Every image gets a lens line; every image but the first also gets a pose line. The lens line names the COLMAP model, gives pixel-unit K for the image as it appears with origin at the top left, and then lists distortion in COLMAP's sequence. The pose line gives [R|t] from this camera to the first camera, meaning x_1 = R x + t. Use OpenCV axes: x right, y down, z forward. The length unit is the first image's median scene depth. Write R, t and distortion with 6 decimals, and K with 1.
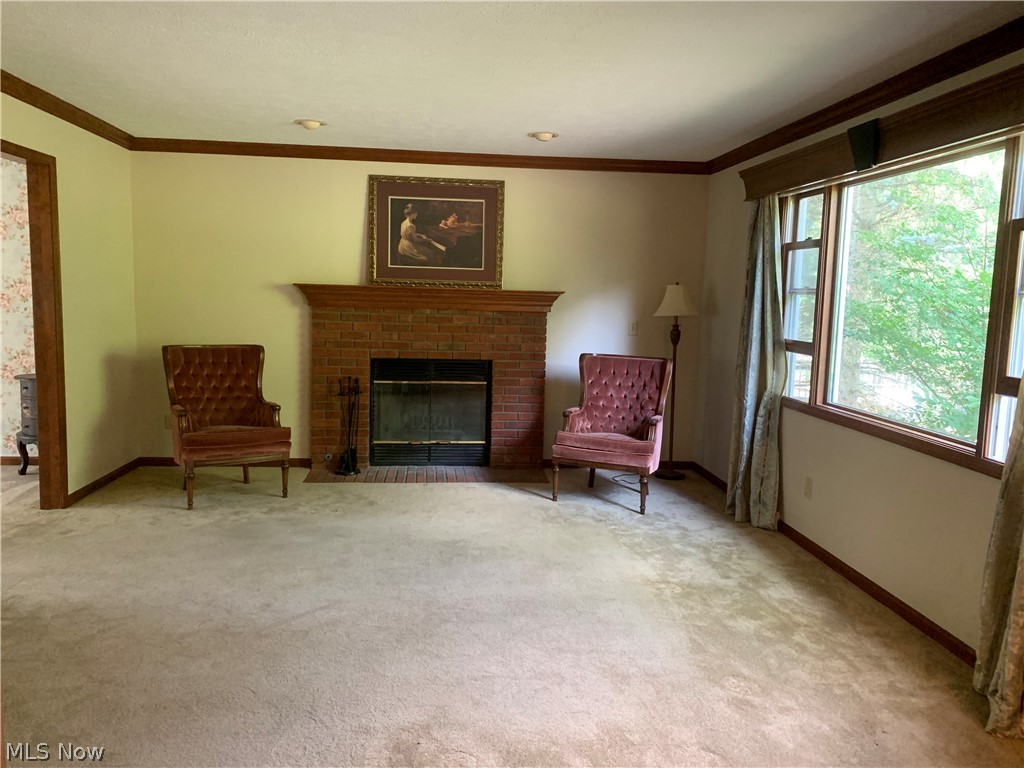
lens RADIAL K [[775.4, 0, 515.1], [0, 775.4, 384.2], [0, 0, 1]] dist [0.039225, -0.042817]
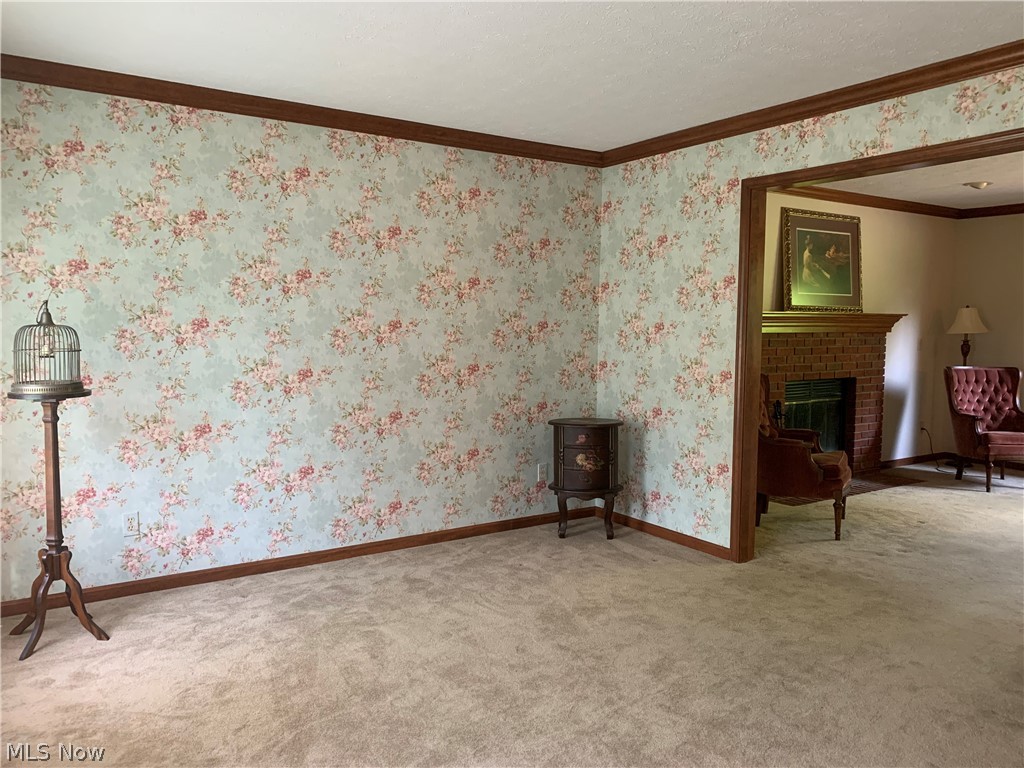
lens RADIAL K [[775.4, 0, 510.1], [0, 775.4, 386.8], [0, 0, 1]] dist [0.039225, -0.042817]
pose [[0.895140, -0.056182, 0.442231, -0.980177], [0.071937, 0.997230, -0.018921, -0.031925], [-0.439943, 0.048749, 0.896702, 0.222041]]
